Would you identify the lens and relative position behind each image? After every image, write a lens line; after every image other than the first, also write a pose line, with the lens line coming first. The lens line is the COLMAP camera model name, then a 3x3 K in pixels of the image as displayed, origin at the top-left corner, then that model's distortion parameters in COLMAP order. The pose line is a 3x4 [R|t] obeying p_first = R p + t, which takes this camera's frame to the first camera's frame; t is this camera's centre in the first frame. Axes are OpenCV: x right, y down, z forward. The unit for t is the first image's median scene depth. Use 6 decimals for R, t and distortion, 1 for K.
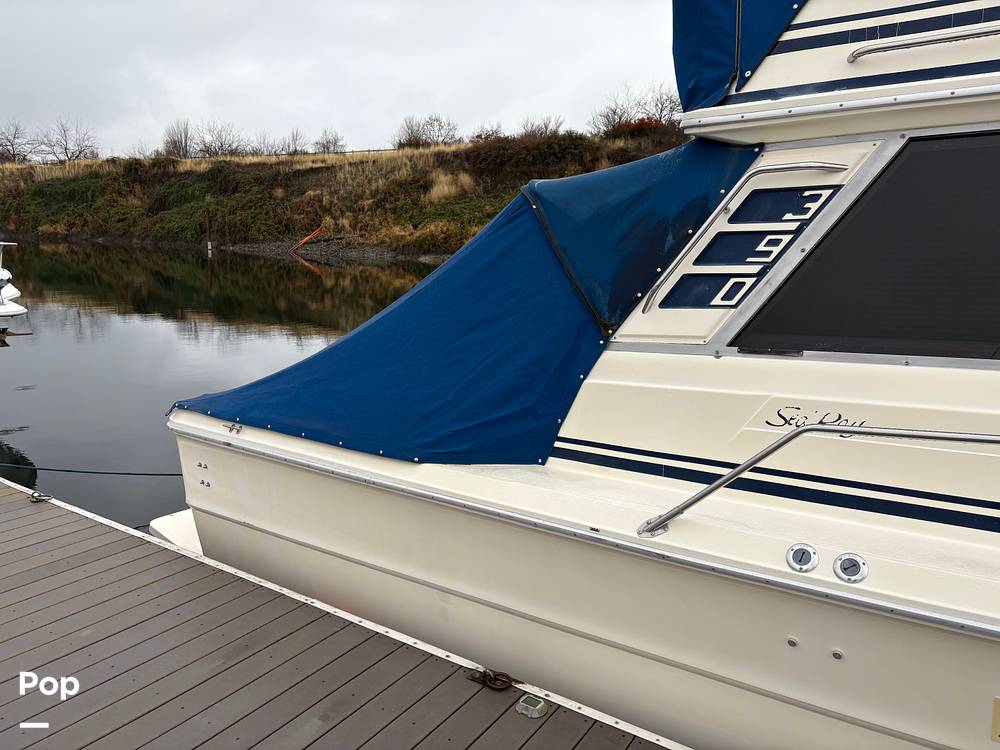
lens RADIAL K [[747.9, 0, 499.5], [0, 747.9, 386.4], [0, 0, 1]] dist [0.047115, -0.046790]
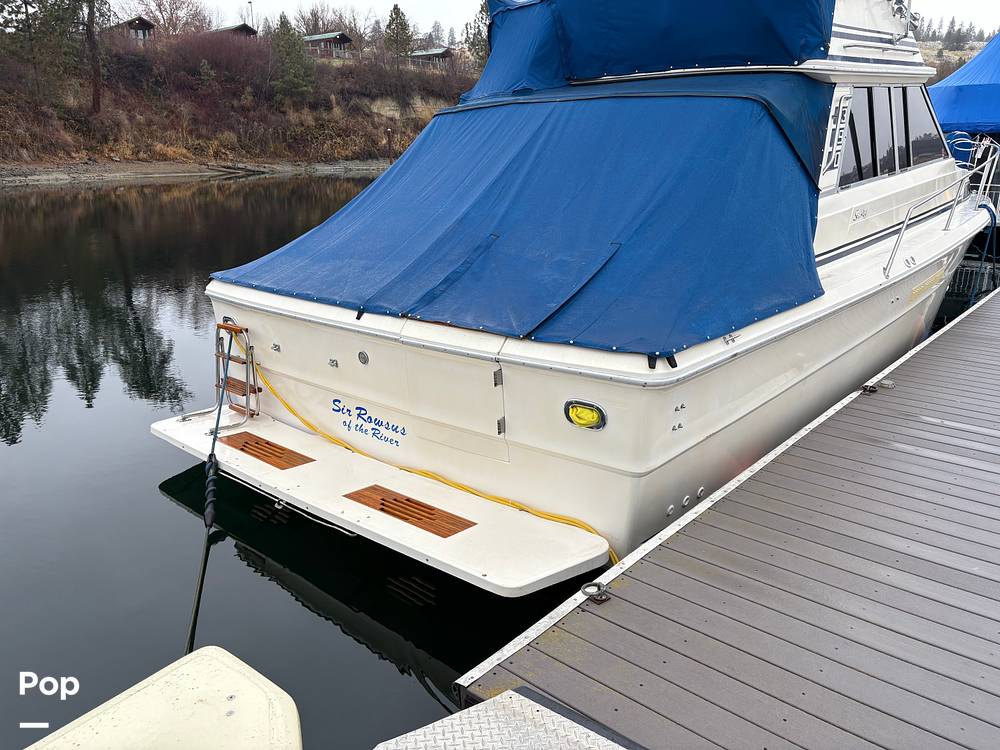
lens RADIAL K [[754.4, 0, 500.0], [0, 754.4, 375.0], [0, 0, 1]] dist [0.059970, -0.072557]
pose [[0.132106, -0.307708, 0.942265, -1.922461], [0.196062, 0.939928, 0.279456, -0.333742], [-0.971652, 0.147824, 0.184500, 1.609309]]
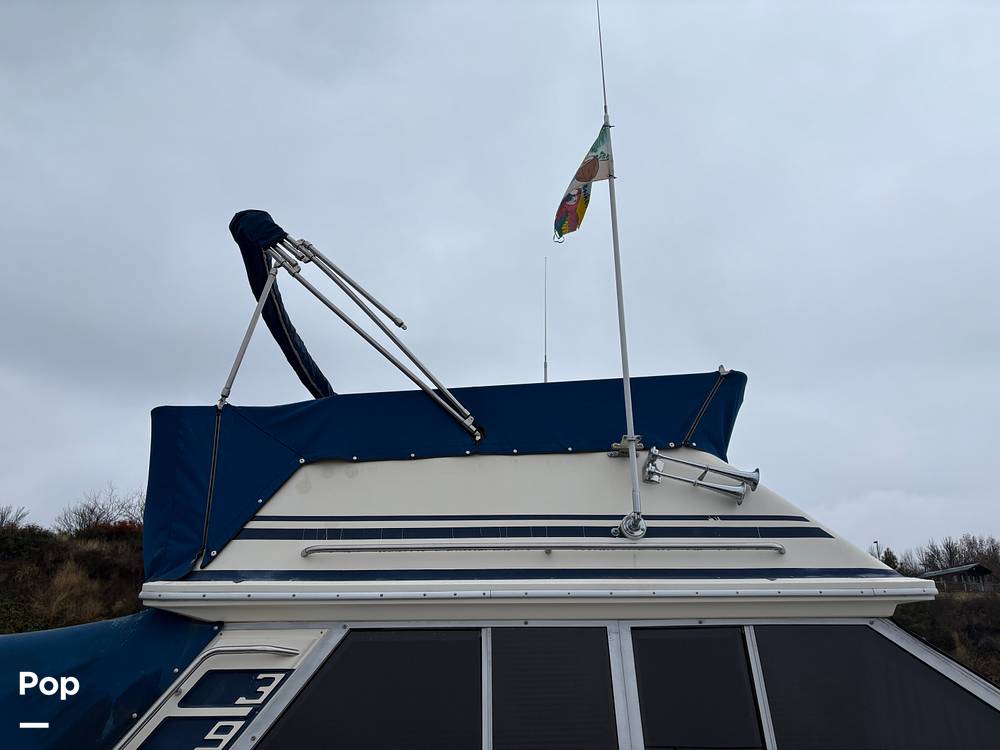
lens RADIAL K [[753.0, 0, 502.3], [0, 753.0, 380.2], [0, 0, 1]] dist [0.035758, -0.042315]
pose [[0.800253, 0.221616, 0.557209, 0.009739], [0.096579, 0.869442, -0.484504, -0.074039], [-0.591835, 0.441540, 0.674369, -0.057151]]
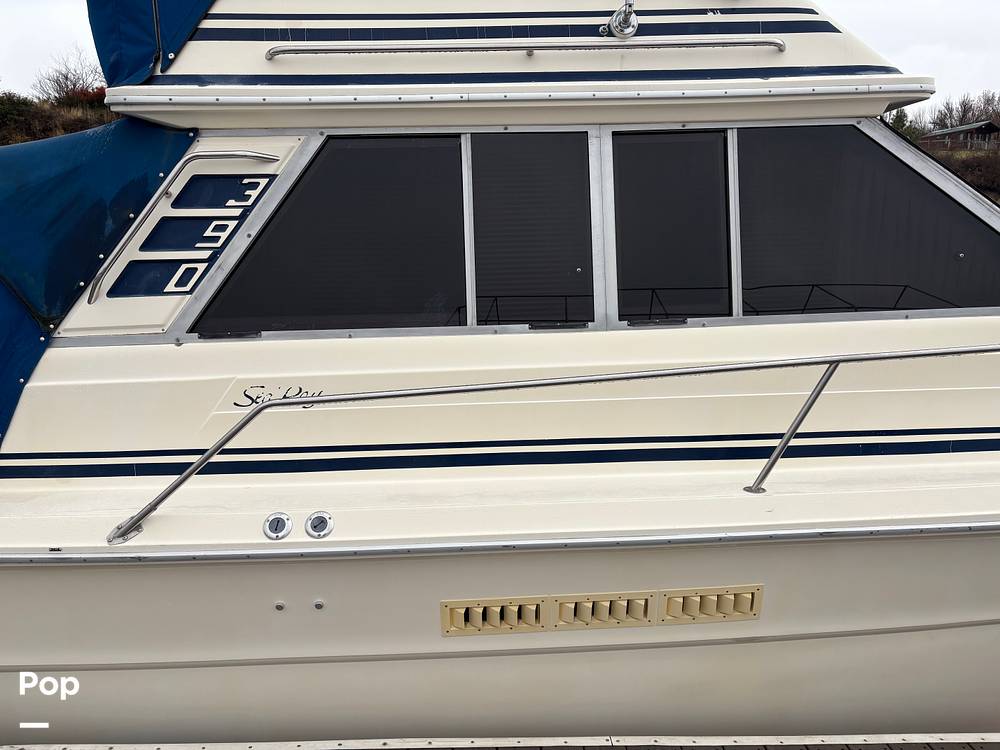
lens RADIAL K [[747.7, 0, 497.3], [0, 747.7, 381.3], [0, 0, 1]] dist [0.050613, -0.054970]
pose [[0.804220, -0.115940, 0.582913, 0.046746], [0.108359, 0.992952, 0.047997, 0.006249], [-0.584370, 0.024564, 0.811116, -0.038898]]
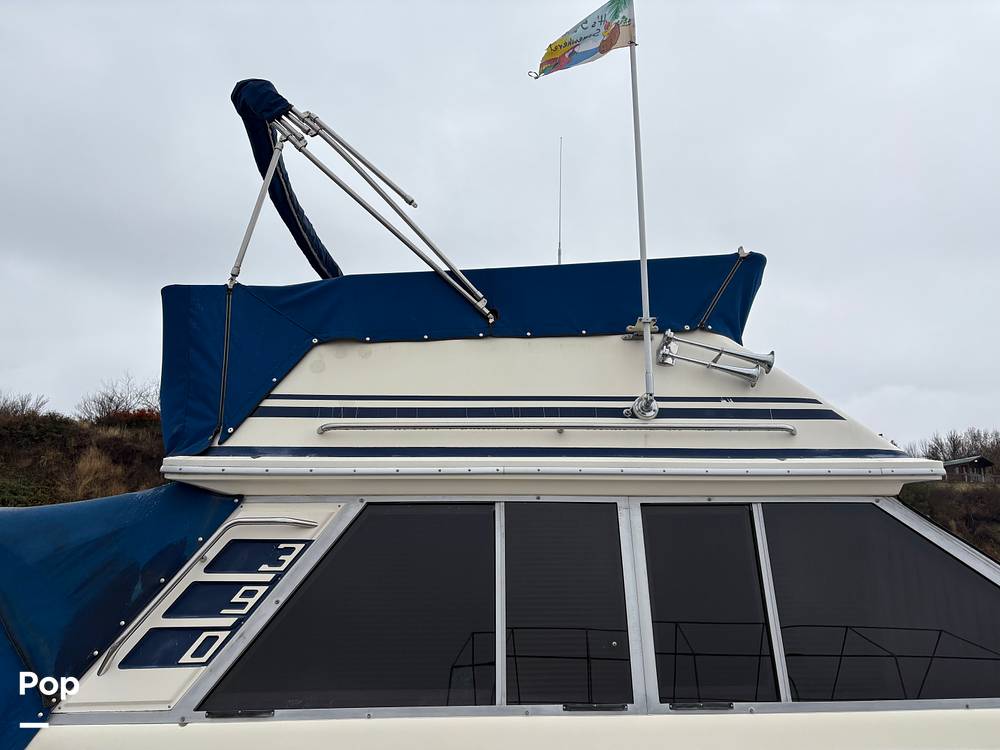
lens RADIAL K [[753.0, 0, 507.1], [0, 753.0, 377.1], [0, 0, 1]] dist [0.026223, -0.011985]
pose [[0.804222, 0.148016, 0.575603, 0.017034], [0.087961, 0.928183, -0.361579, -0.062888], [-0.587784, 0.341421, 0.733445, -0.039653]]
